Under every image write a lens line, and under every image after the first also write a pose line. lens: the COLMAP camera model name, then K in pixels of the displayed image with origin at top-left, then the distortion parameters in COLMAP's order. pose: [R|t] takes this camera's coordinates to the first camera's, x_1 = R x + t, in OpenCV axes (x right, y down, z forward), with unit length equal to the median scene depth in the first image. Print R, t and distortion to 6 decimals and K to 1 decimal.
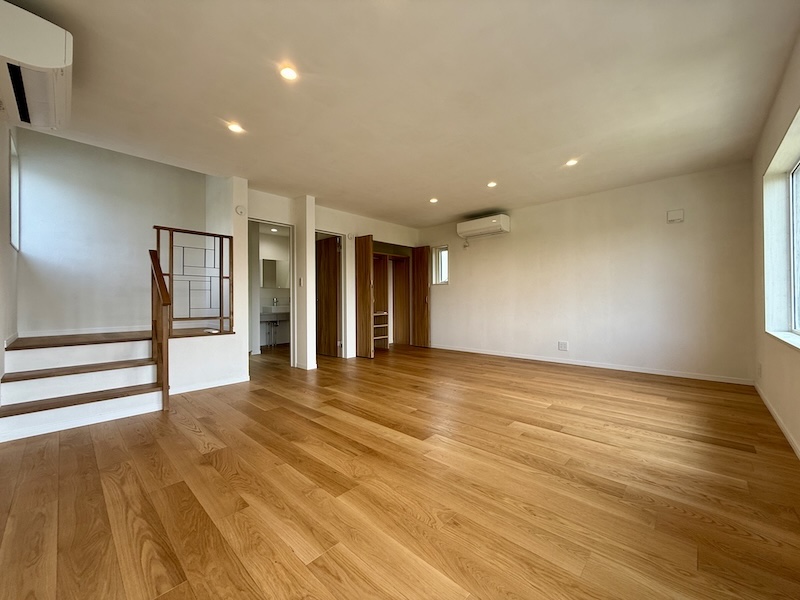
lens RADIAL K [[319.9, 0, 398.3], [0, 319.9, 298.8], [0, 0, 1]] dist [0.000118, 0.000426]
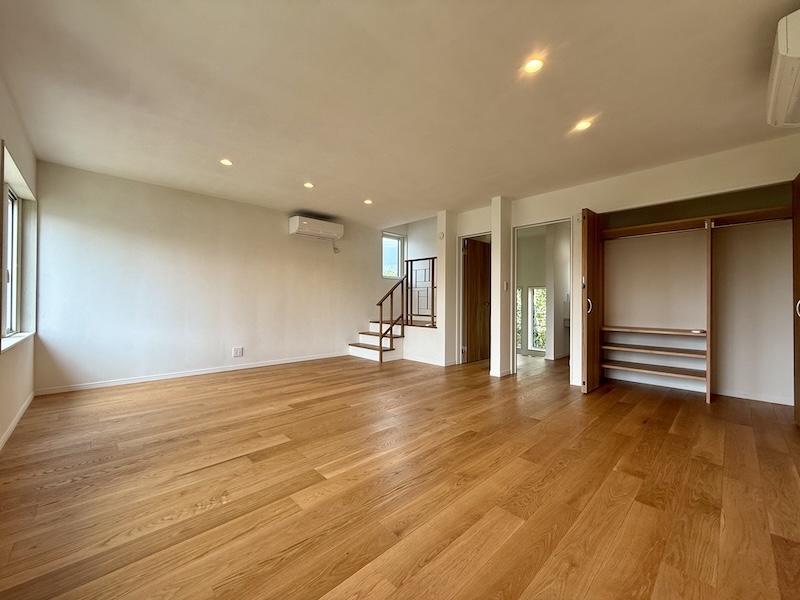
lens RADIAL K [[319.9, 0, 398.3], [0, 319.9, 298.8], [0, 0, 1]] dist [0.000118, 0.000426]
pose [[-0.049195, 0.000176, -0.998789, 1.075810], [-0.002799, 0.999996, 0.000314, -0.020301], [0.998785, 0.002812, -0.049194, 1.146038]]
